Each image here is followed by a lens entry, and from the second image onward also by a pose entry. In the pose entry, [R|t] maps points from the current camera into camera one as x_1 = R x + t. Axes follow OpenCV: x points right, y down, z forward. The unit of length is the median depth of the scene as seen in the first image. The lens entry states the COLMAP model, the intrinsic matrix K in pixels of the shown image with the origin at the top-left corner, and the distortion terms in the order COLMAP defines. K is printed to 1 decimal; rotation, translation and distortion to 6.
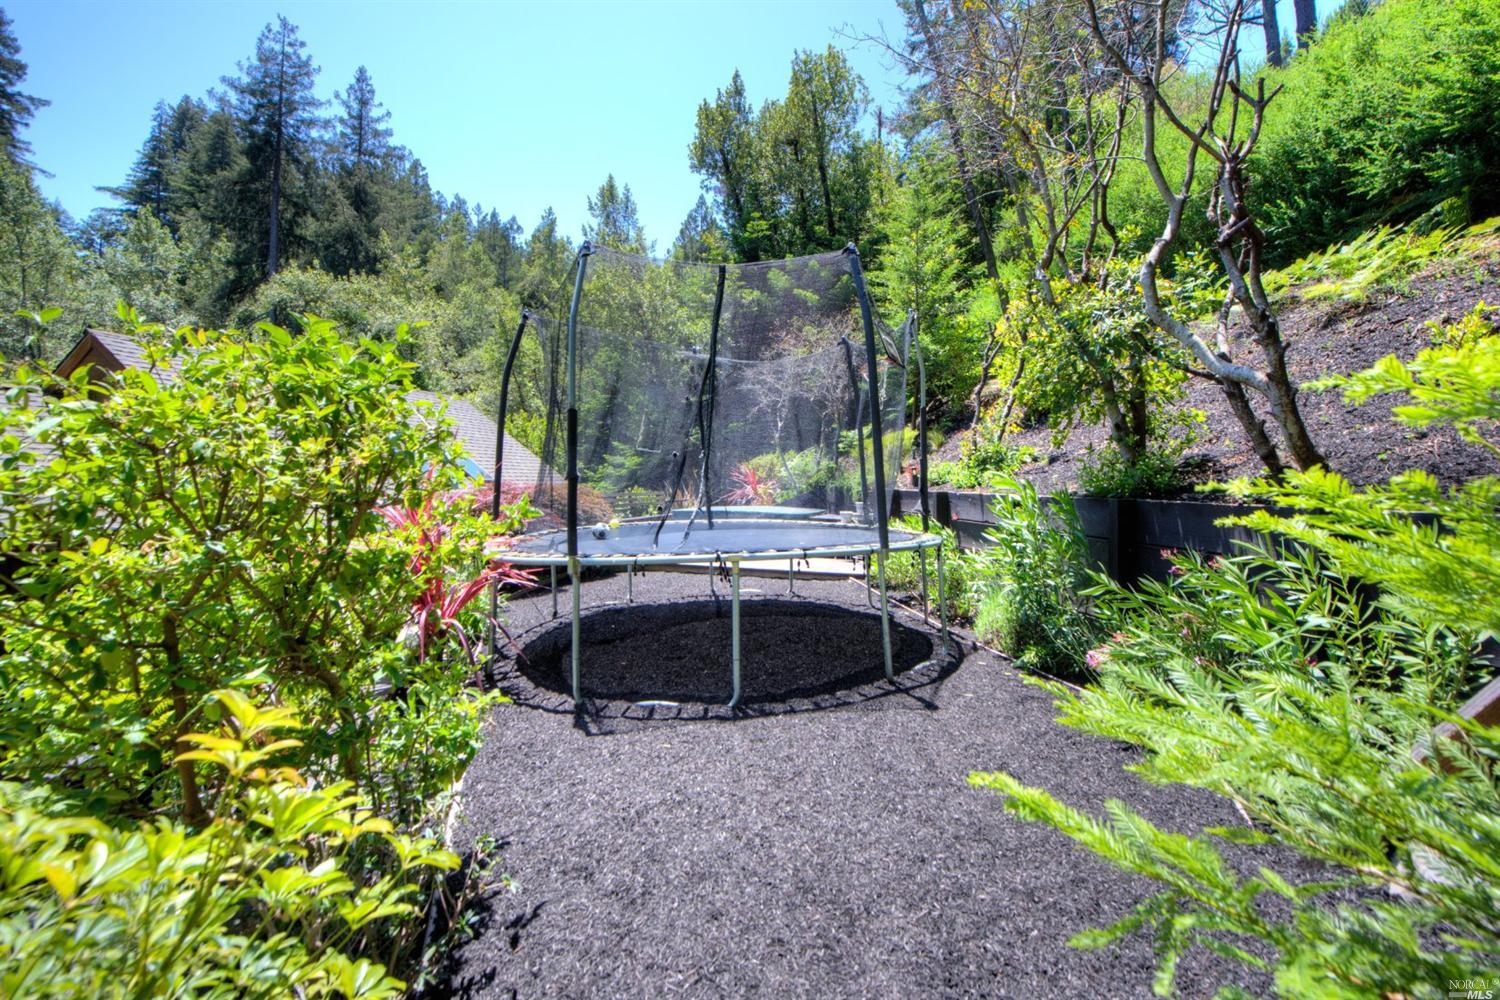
lens RADIAL K [[589.9, 0, 751.1], [0, 589.9, 492.9], [0, 0, 1]] dist [-0.017588, 0.000007]
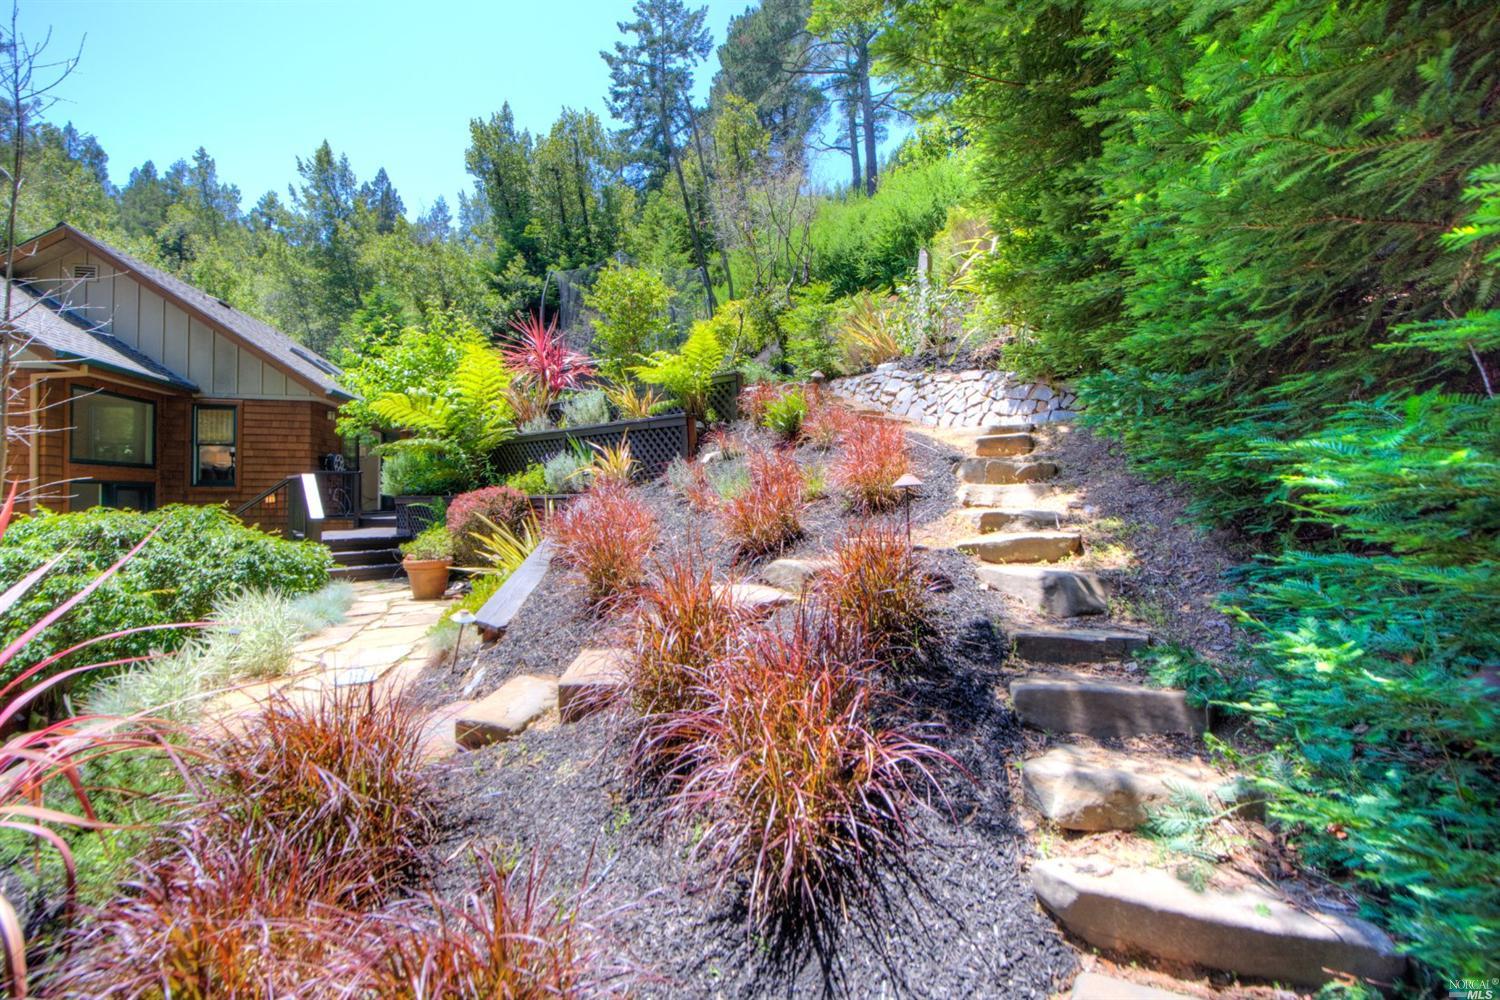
lens RADIAL K [[589.9, 0, 751.1], [0, 589.9, 492.9], [0, 0, 1]] dist [-0.017588, 0.000007]
pose [[0.865371, -0.018752, 0.500781, -0.209809], [0.030352, 0.999426, -0.015026, 0.143428], [-0.500212, 0.028203, 0.865444, -0.309497]]
